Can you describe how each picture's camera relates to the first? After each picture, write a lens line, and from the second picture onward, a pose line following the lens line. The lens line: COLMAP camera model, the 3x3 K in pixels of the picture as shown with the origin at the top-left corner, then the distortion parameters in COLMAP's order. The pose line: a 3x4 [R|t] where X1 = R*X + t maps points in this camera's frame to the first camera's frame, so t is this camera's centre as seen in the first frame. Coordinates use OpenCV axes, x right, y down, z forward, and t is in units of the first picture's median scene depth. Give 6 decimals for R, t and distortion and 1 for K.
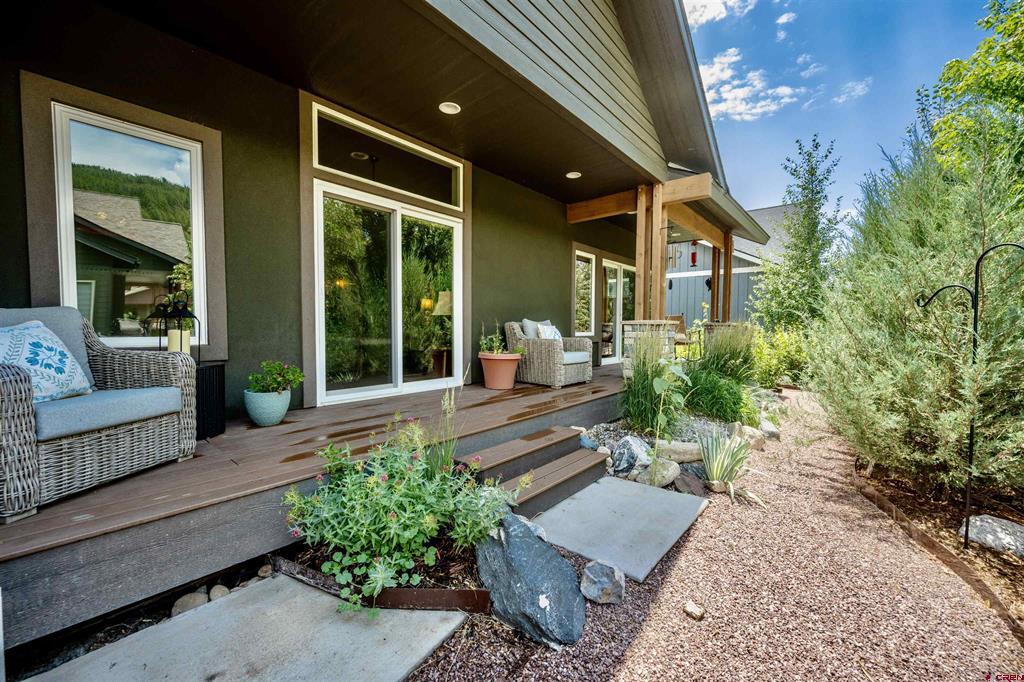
lens RADIAL K [[402.3, 0, 510.9], [0, 402.3, 343.4], [0, 0, 1]] dist [-0.002067, 0.000279]
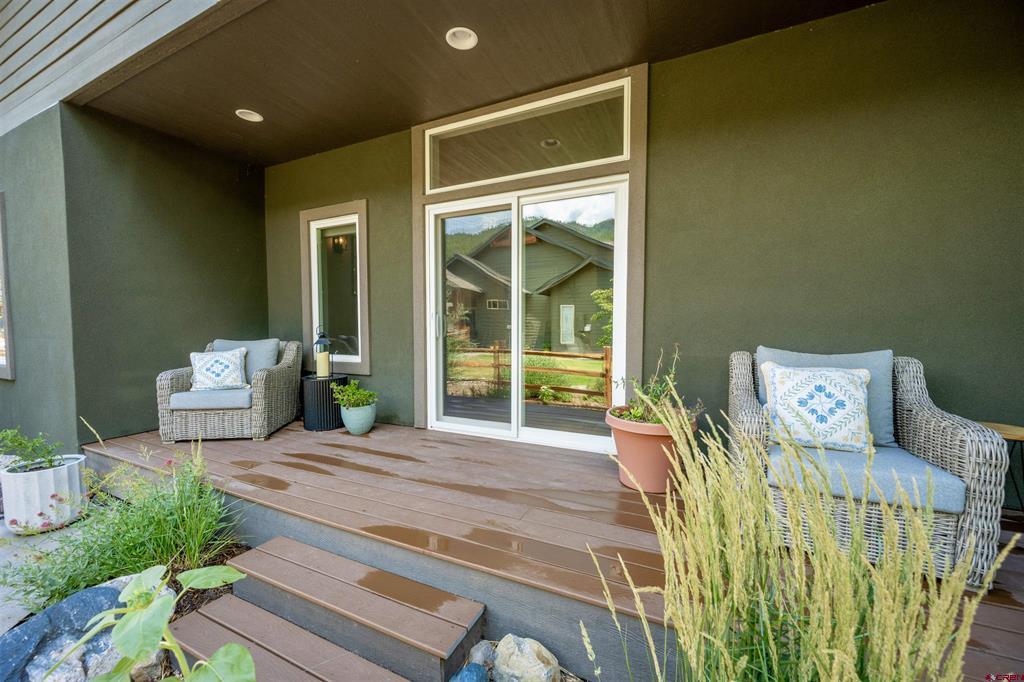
lens RADIAL K [[402.3, 0, 510.9], [0, 402.3, 343.4], [0, 0, 1]] dist [-0.002067, 0.000279]
pose [[0.254220, 0.037349, -0.966425, 0.555301], [-0.039172, 0.998832, 0.028297, -0.097944], [0.966353, 0.030663, 0.255386, 0.947000]]
